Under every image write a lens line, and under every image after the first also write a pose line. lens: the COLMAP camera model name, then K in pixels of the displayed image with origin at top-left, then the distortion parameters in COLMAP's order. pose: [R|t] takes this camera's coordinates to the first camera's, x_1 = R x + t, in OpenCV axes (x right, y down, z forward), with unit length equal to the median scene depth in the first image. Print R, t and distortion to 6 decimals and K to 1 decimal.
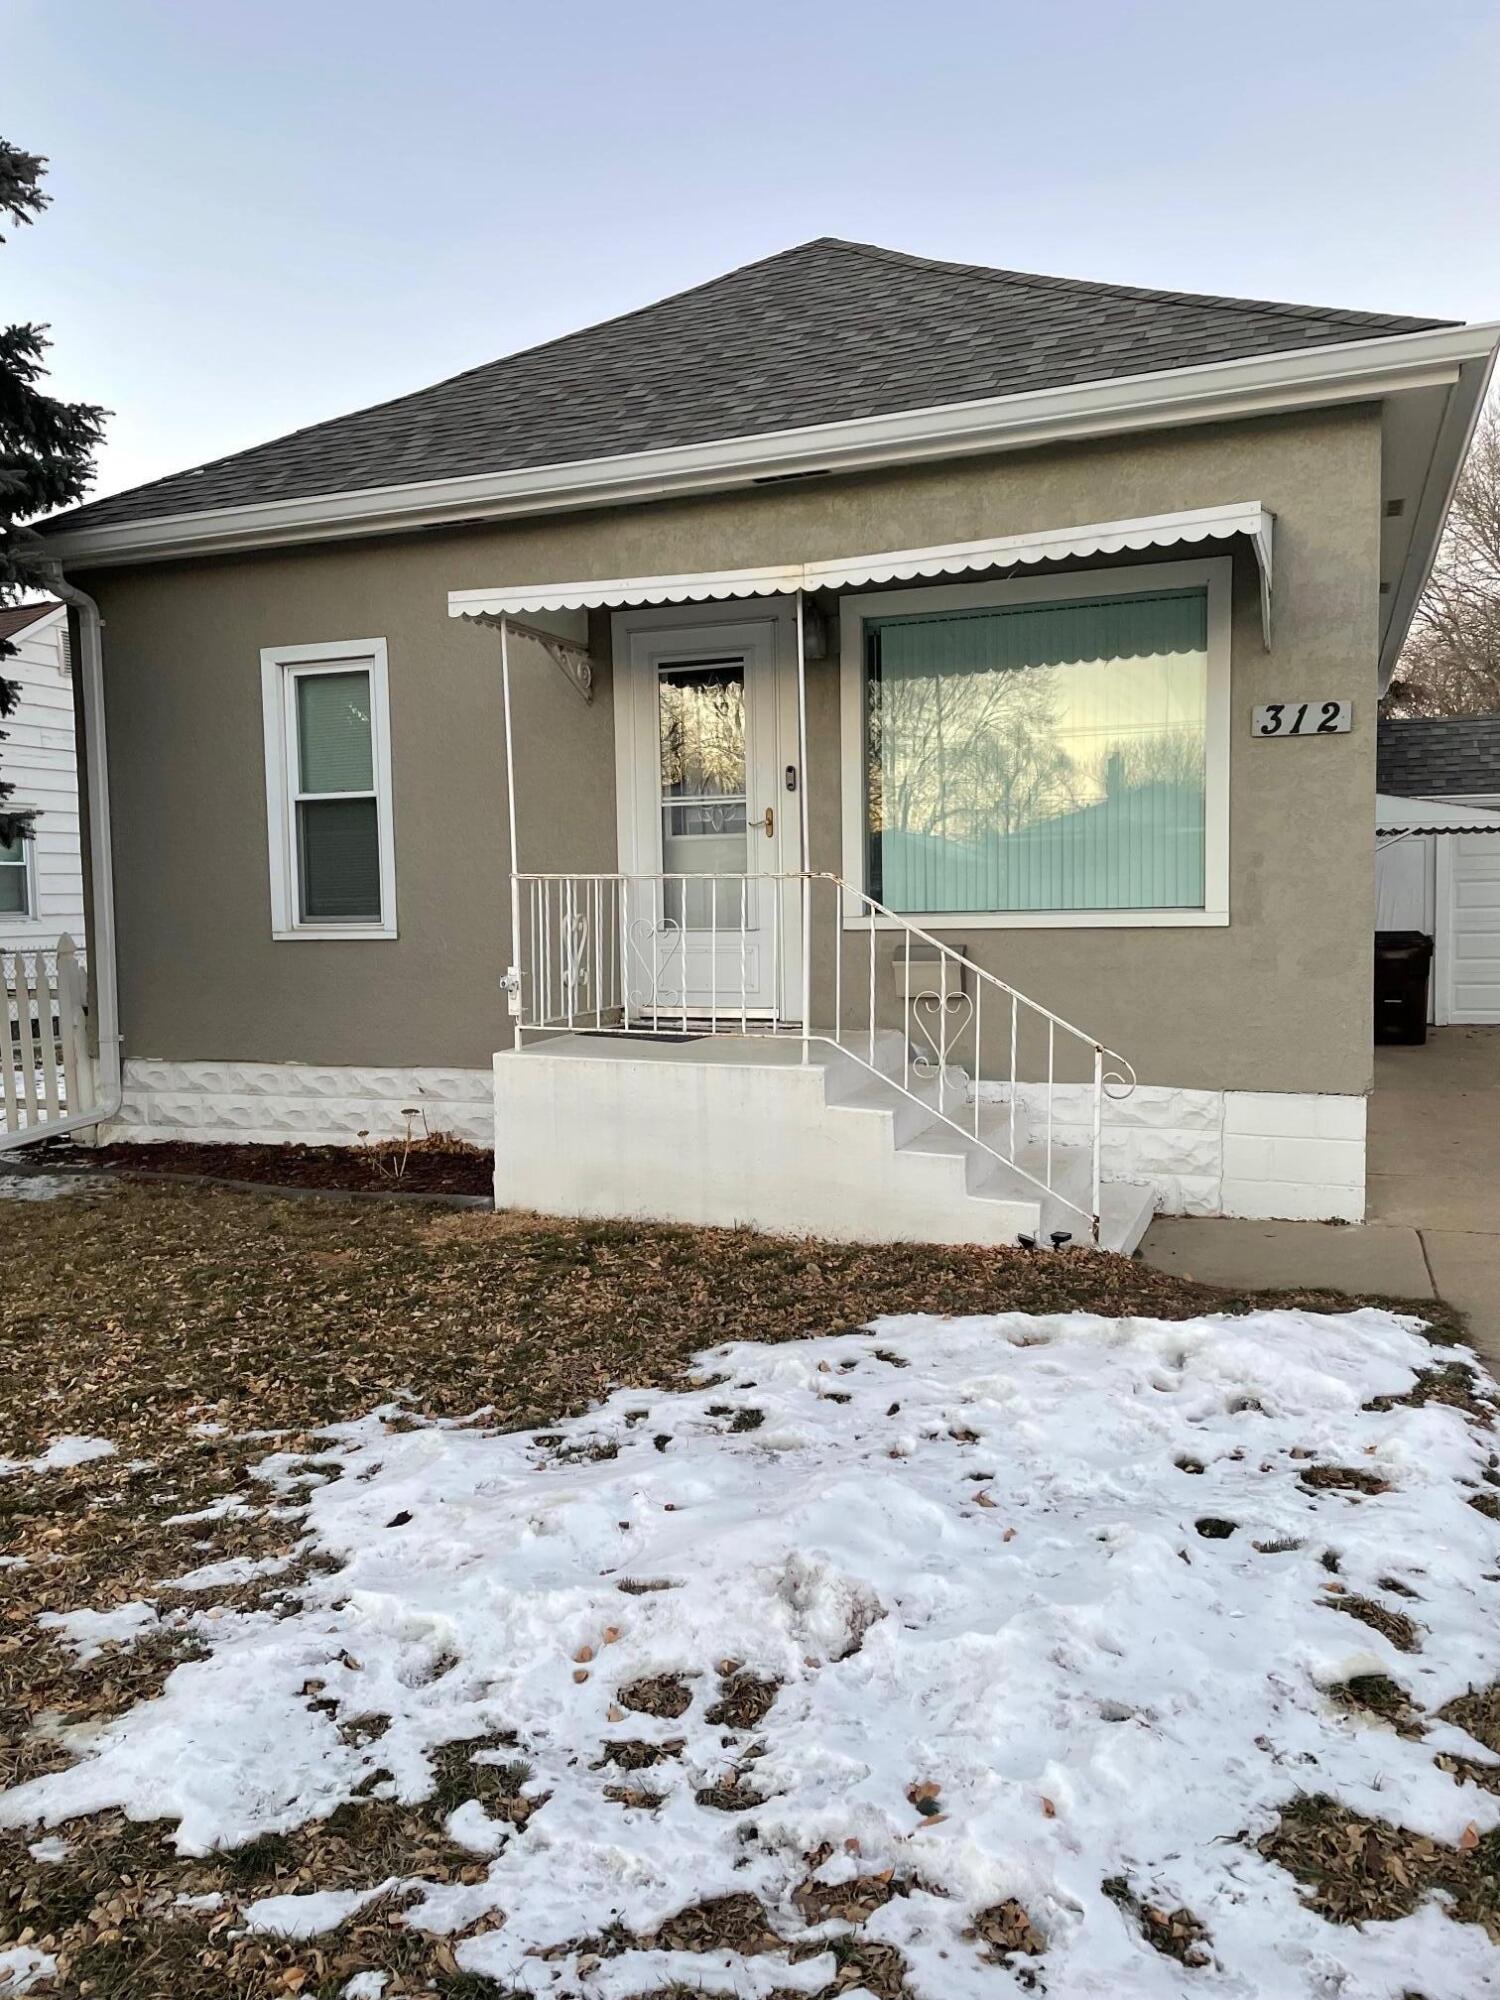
lens RADIAL K [[1497.9, 0, 748.1], [0, 1497.9, 1001.5], [0, 0, 1]] dist [0.009592, 0.001457]
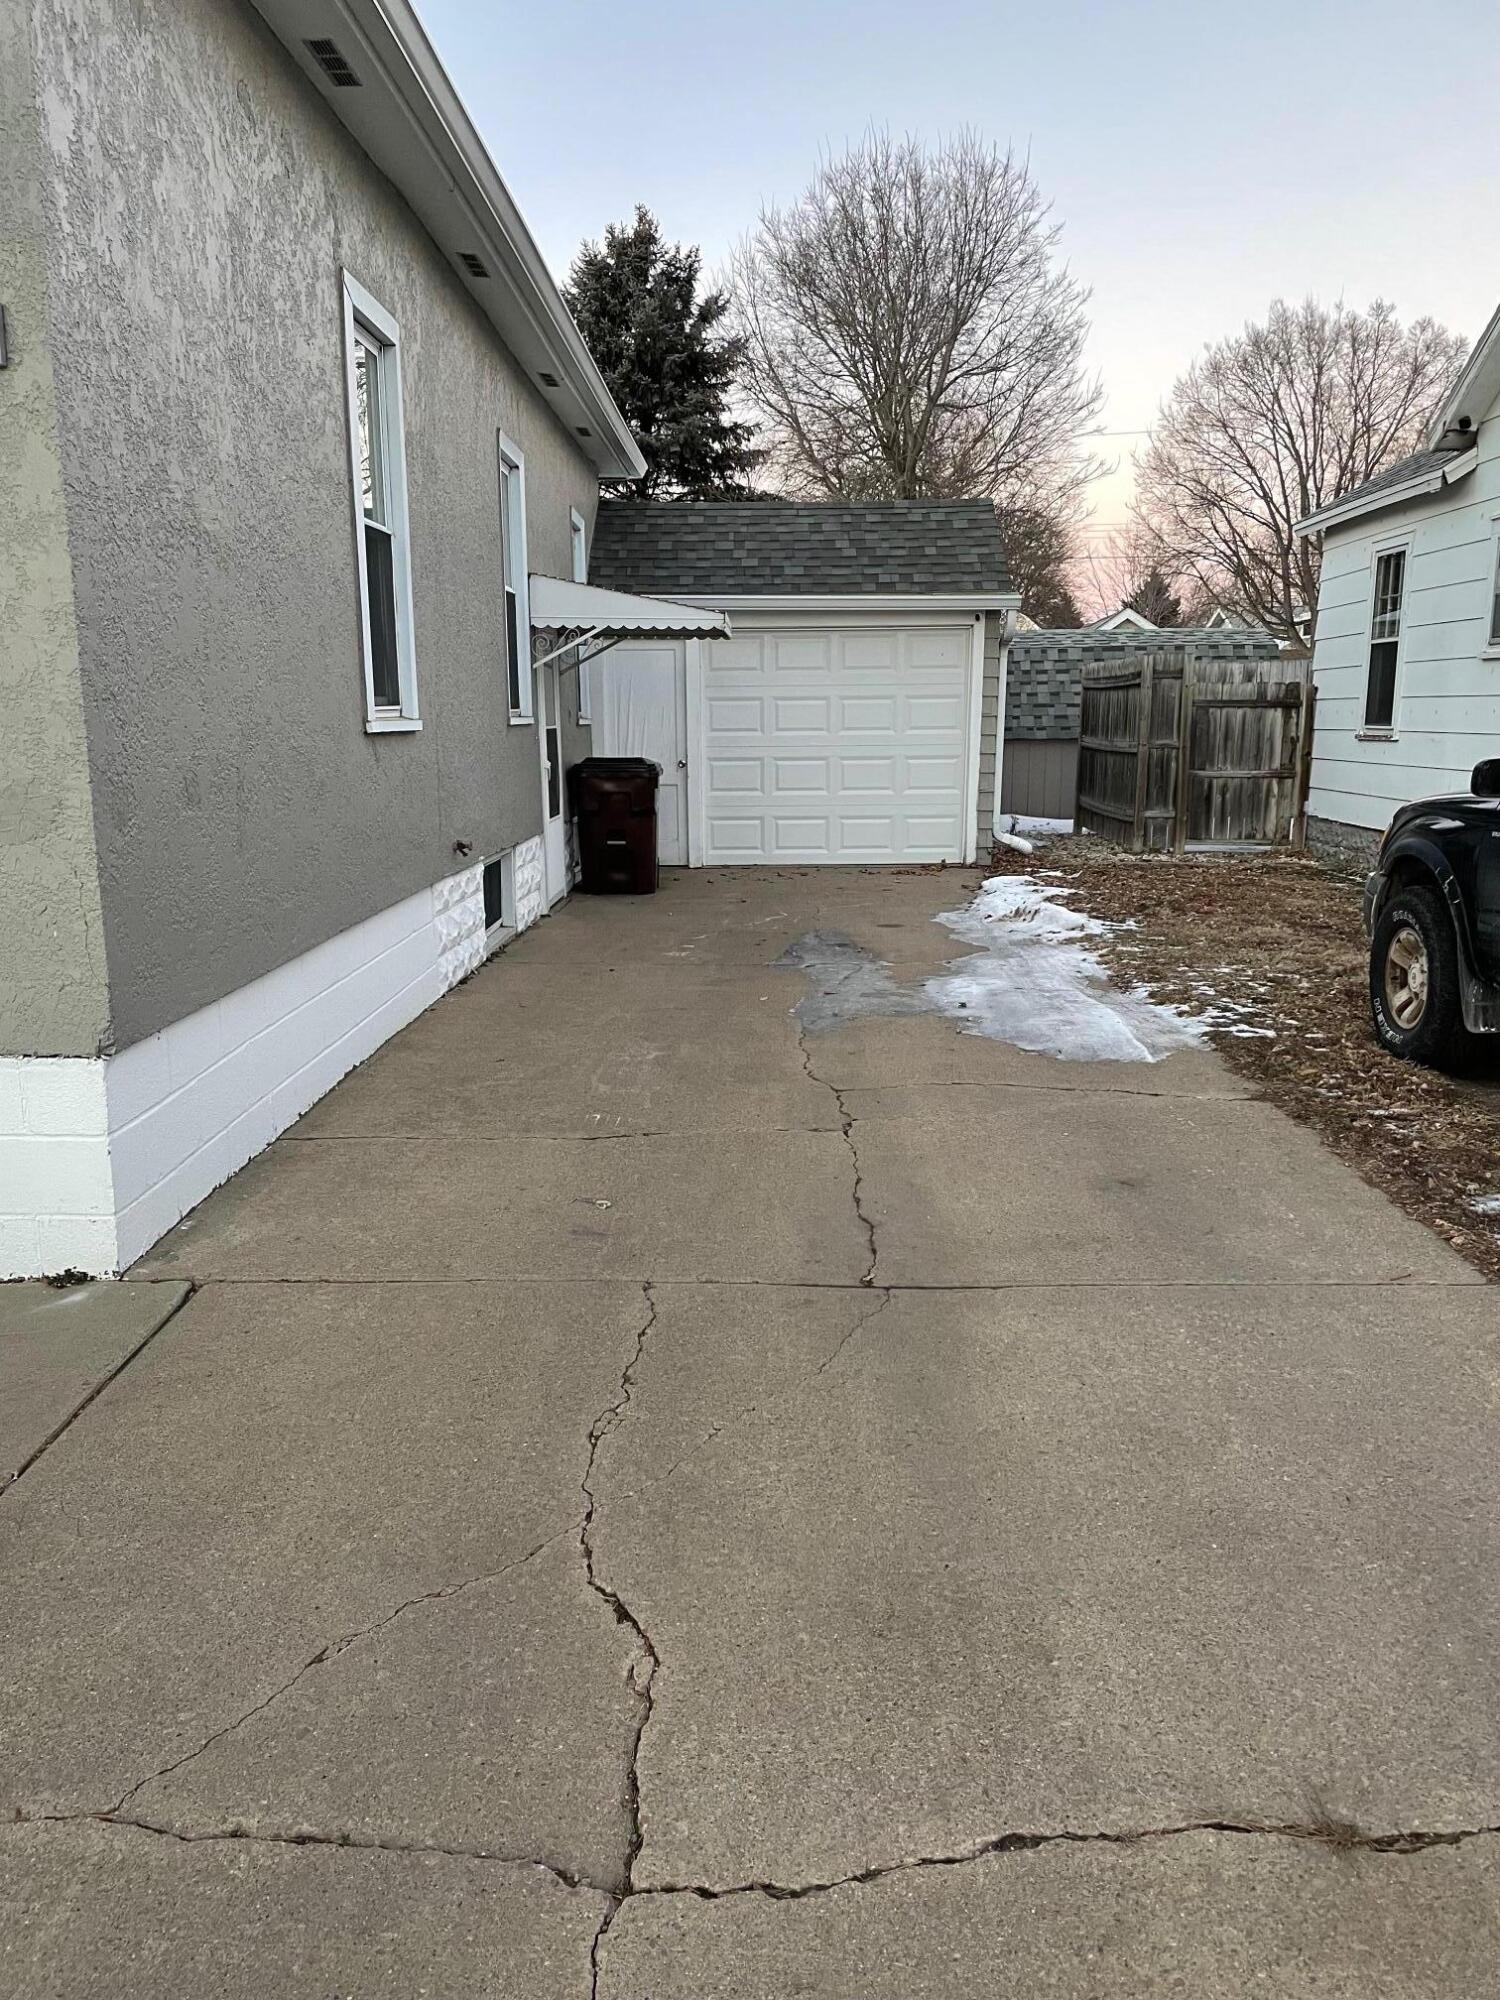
lens RADIAL K [[1497.9, 0, 748.7], [0, 1497.9, 1006.4], [0, 0, 1]] dist [0.009592, 0.001457]
pose [[0.941619, -0.046984, 0.333386, 0.201268], [0.005235, 0.992138, 0.125036, -0.012729], [-0.336640, -0.115991, 0.934462, 0.170953]]
